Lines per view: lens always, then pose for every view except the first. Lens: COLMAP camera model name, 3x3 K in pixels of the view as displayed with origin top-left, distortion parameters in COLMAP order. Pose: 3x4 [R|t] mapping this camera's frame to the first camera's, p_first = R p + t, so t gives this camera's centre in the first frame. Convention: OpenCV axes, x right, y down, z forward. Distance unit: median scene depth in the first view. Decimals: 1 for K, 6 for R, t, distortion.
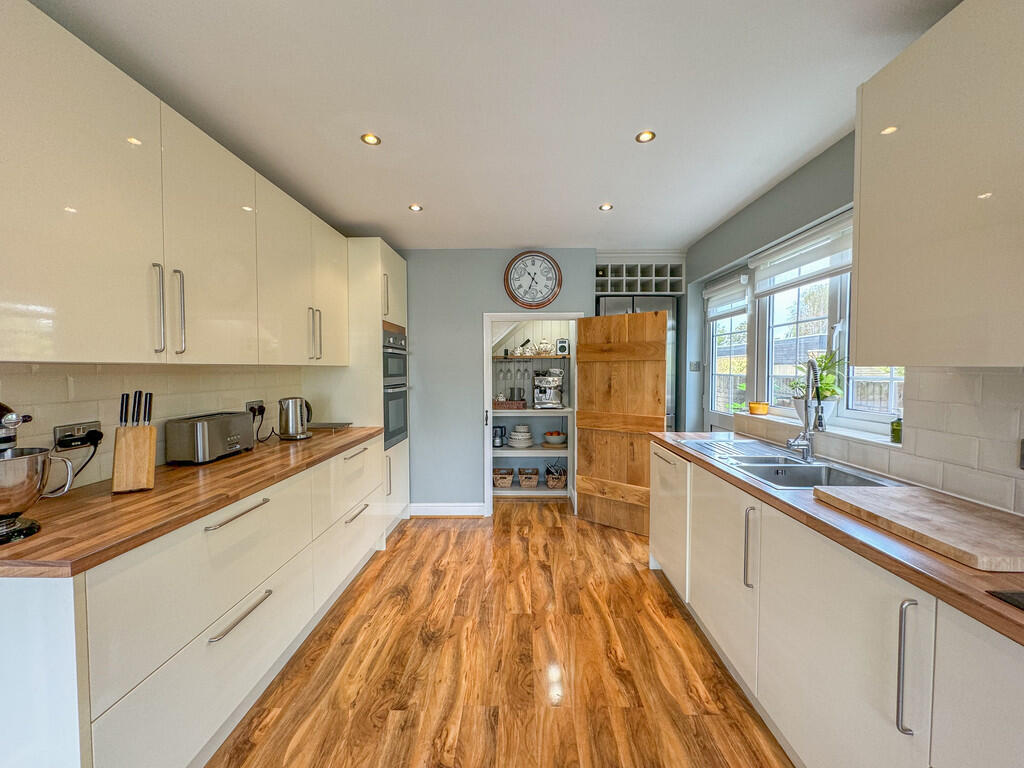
lens RADIAL K [[408.4, 0, 509.3], [0, 408.4, 383.8], [0, 0, 1]] dist [0.000246, 0.000230]
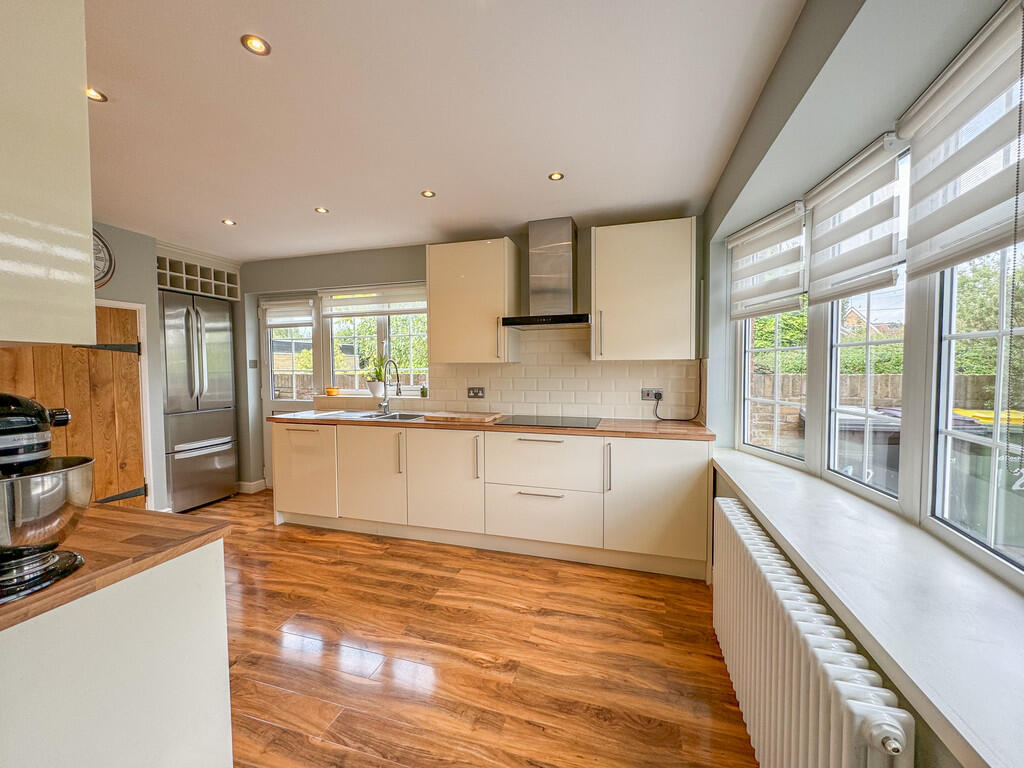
lens RADIAL K [[408.4, 0, 509.3], [0, 408.4, 383.8], [0, 0, 1]] dist [0.000246, 0.000230]
pose [[0.269005, -0.039987, 0.962308, -0.819426], [0.041643, 0.998686, 0.029858, 0.016177], [-0.962238, 0.032041, 0.270317, -0.046374]]
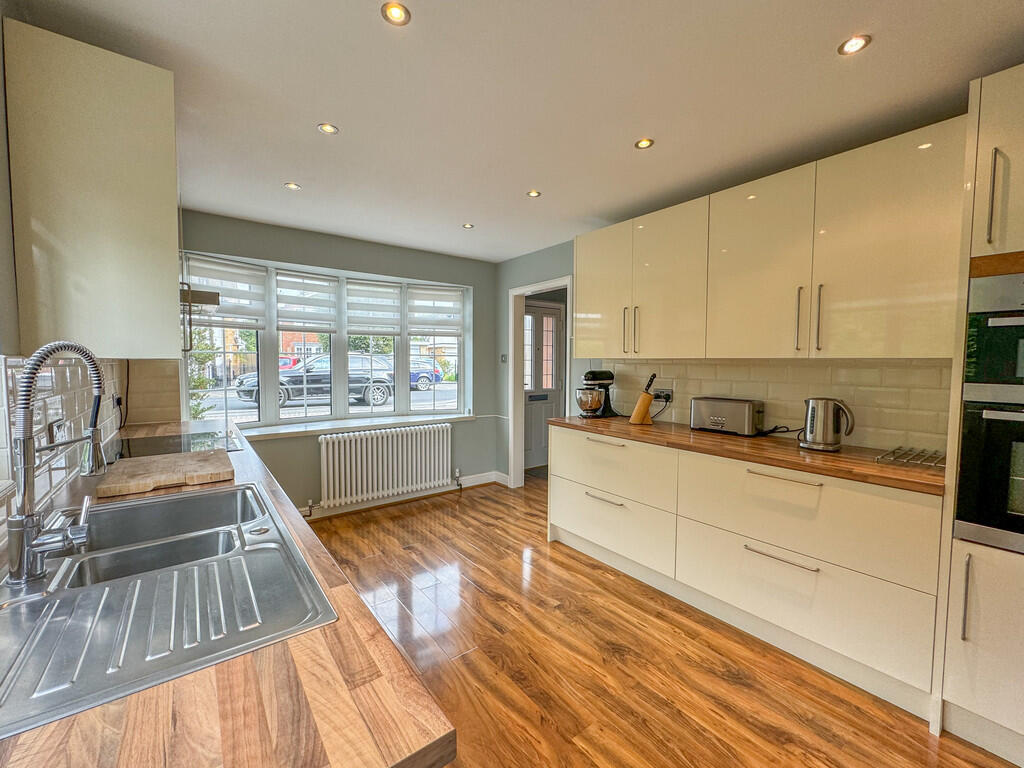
lens RADIAL K [[432.7, 0, 523.3], [0, 432.7, 384.6], [0, 0, 1]] dist [-0.000155, 0.000021]
pose [[-0.766187, 0.032043, -0.641818, 0.550969], [-0.028561, 0.996071, 0.083825, -0.057119], [0.641983, 0.082557, -0.762262, 1.467553]]
